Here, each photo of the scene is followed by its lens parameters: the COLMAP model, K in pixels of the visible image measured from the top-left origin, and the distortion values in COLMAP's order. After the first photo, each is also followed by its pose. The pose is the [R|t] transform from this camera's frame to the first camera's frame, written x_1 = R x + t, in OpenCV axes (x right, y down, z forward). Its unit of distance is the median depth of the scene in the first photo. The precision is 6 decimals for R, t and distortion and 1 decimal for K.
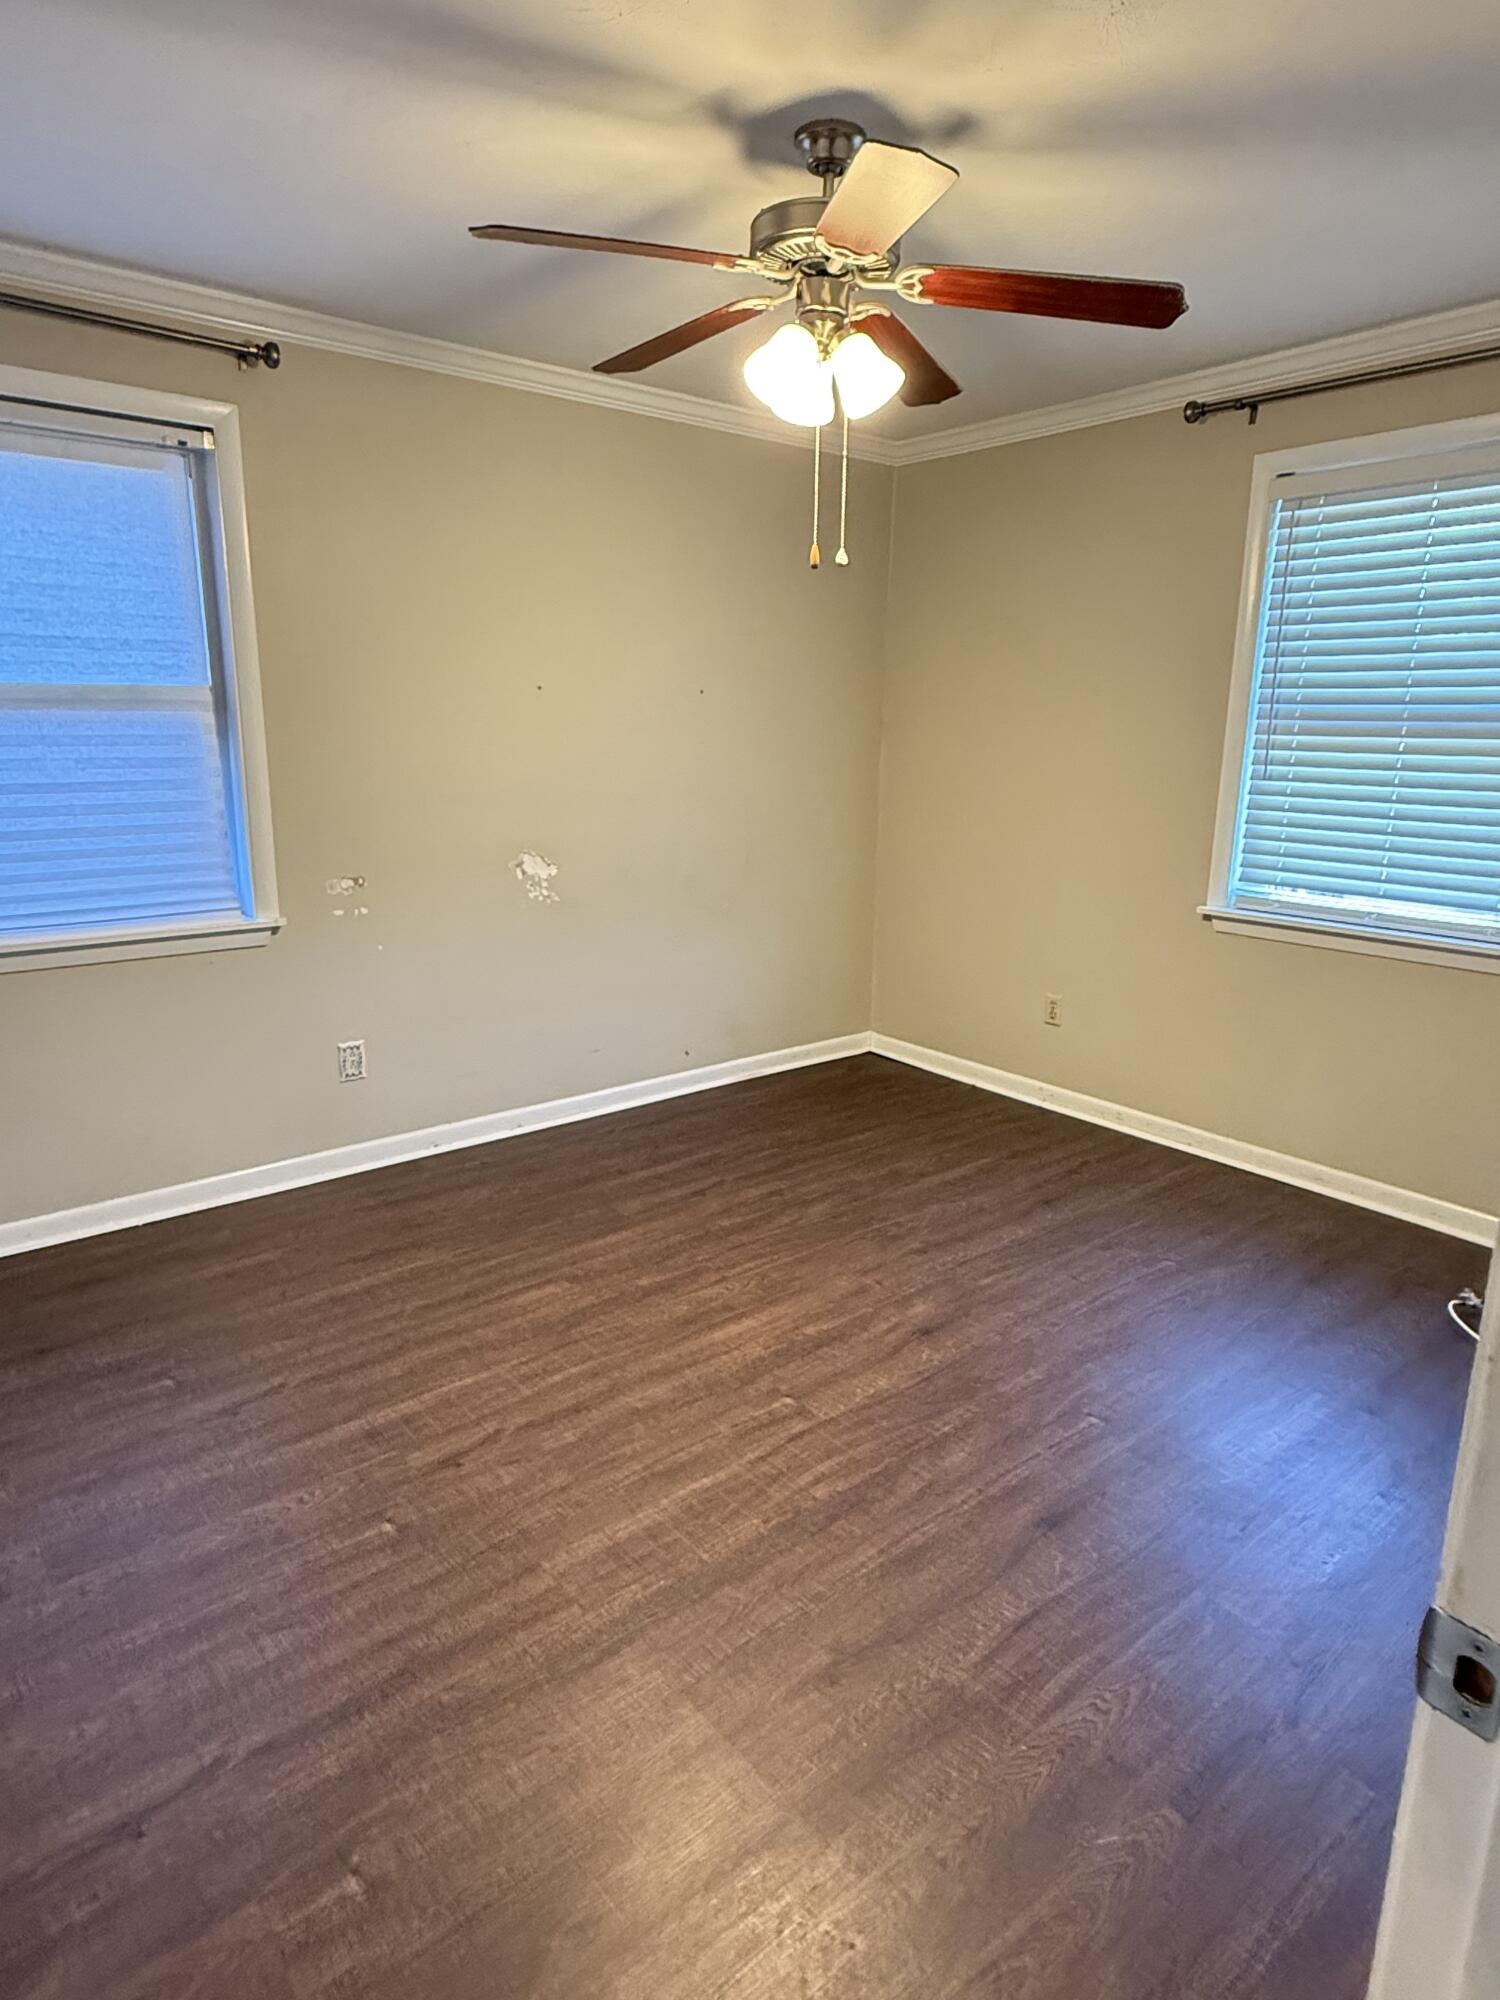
lens RADIAL K [[1169.6, 0, 769.3], [0, 1169.6, 986.9], [0, 0, 1]] dist [0.003951, -0.001895]
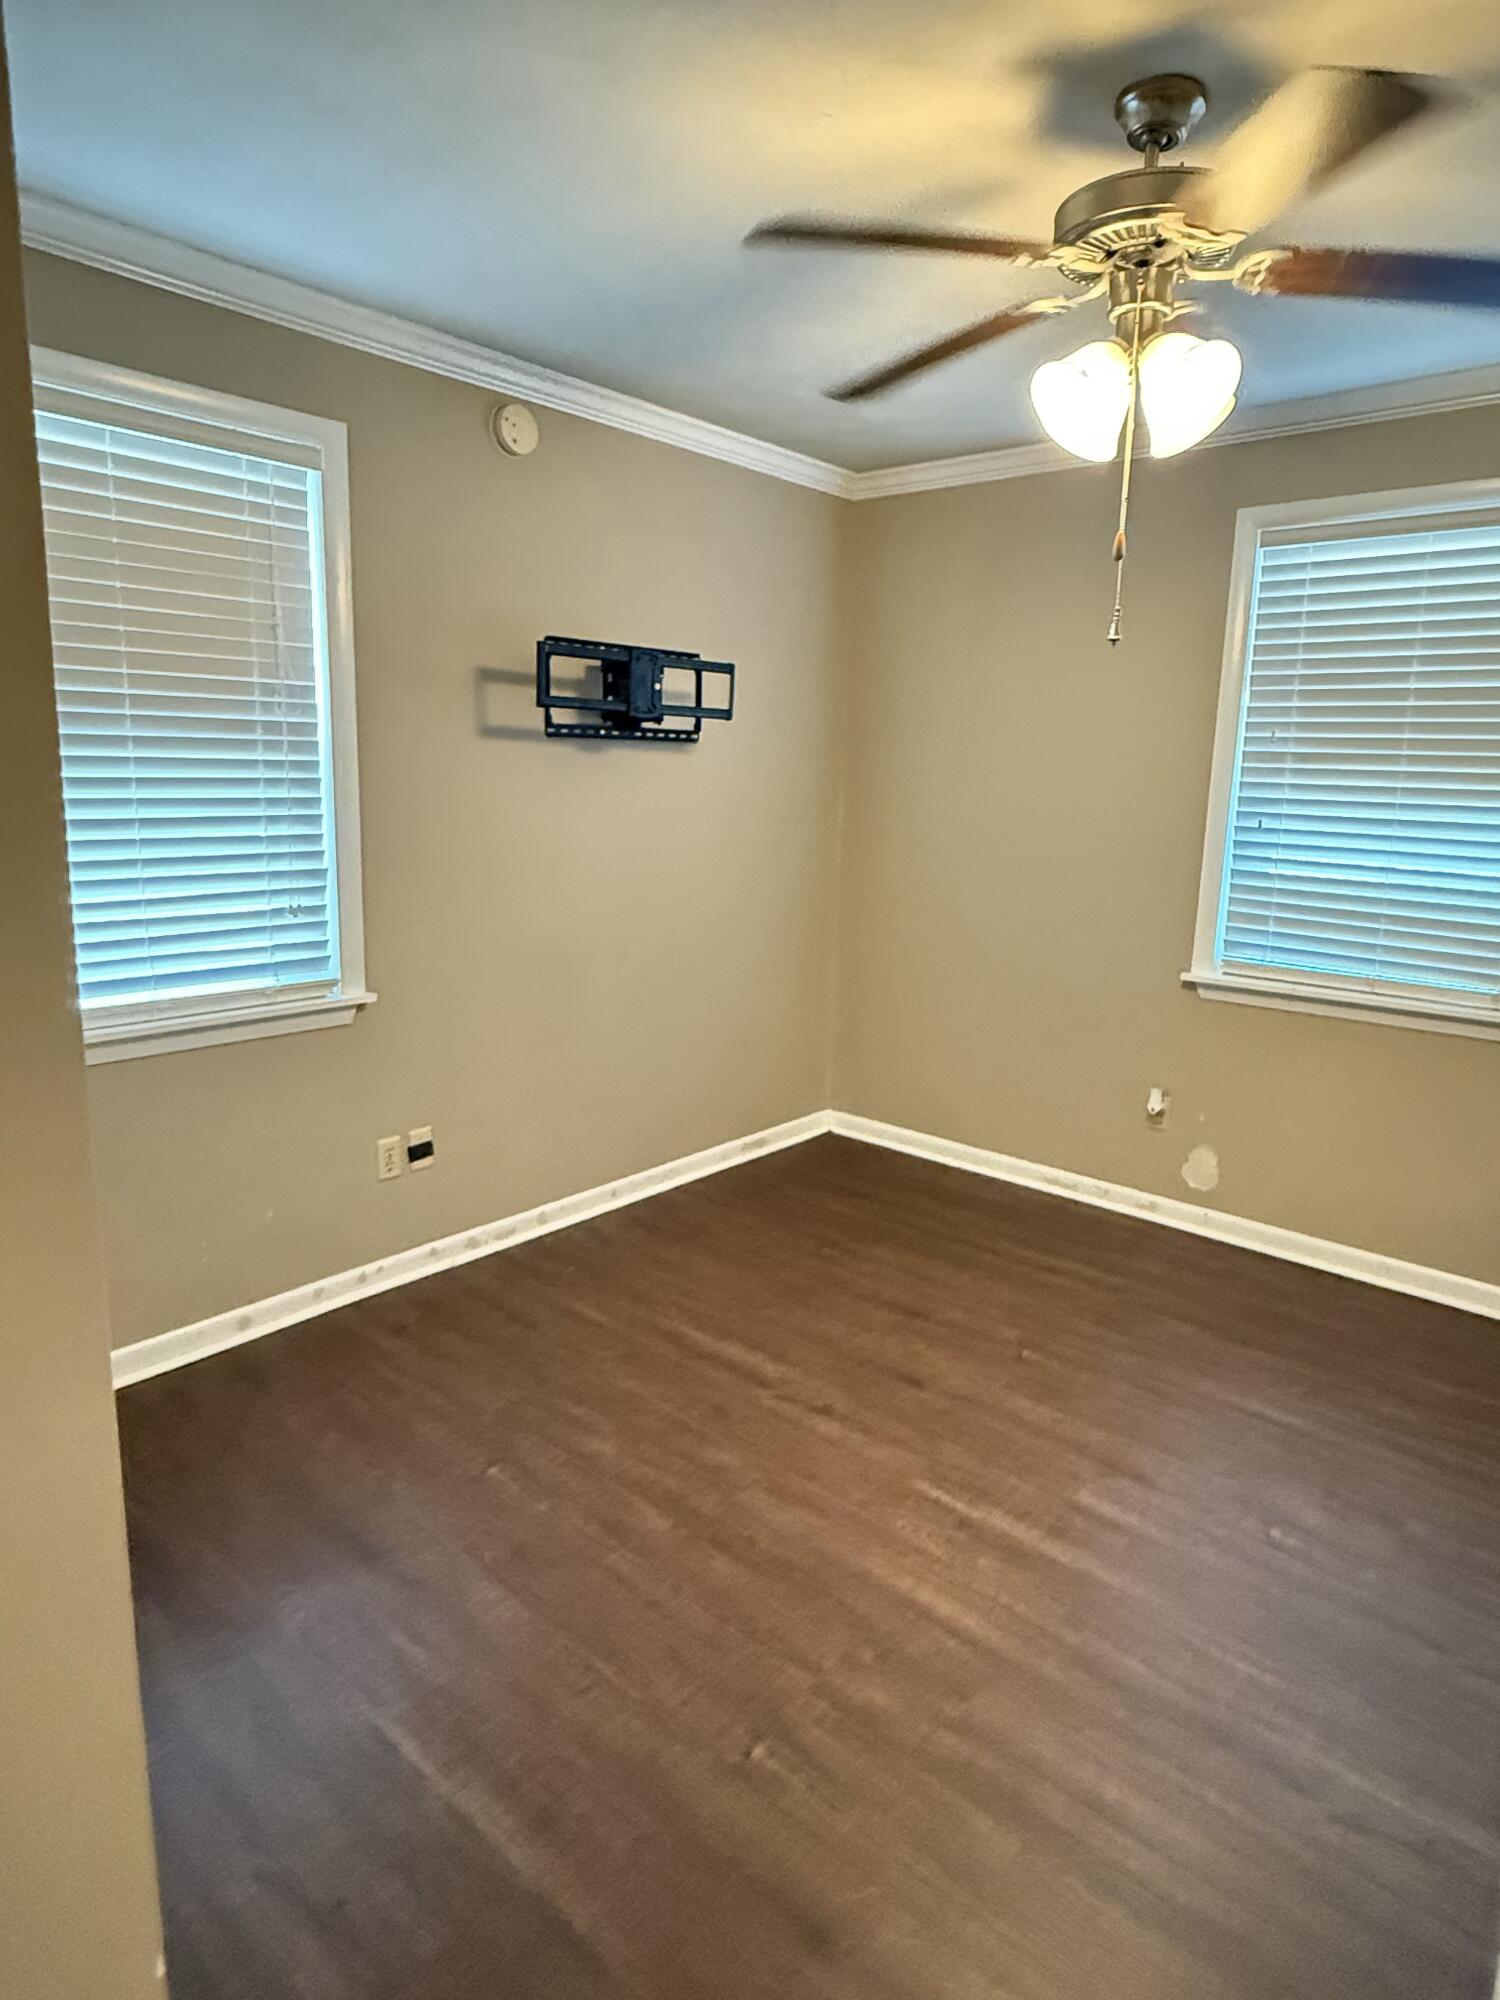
lens RADIAL K [[1169.6, 0, 720.7], [0, 1169.6, 983.3], [0, 0, 1]] dist [0.003951, -0.001895]
pose [[0.989536, -0.022364, 0.142542, -0.335708], [0.027125, 0.999134, -0.031542, -0.094404], [-0.141713, 0.035078, 0.989286, 0.240710]]
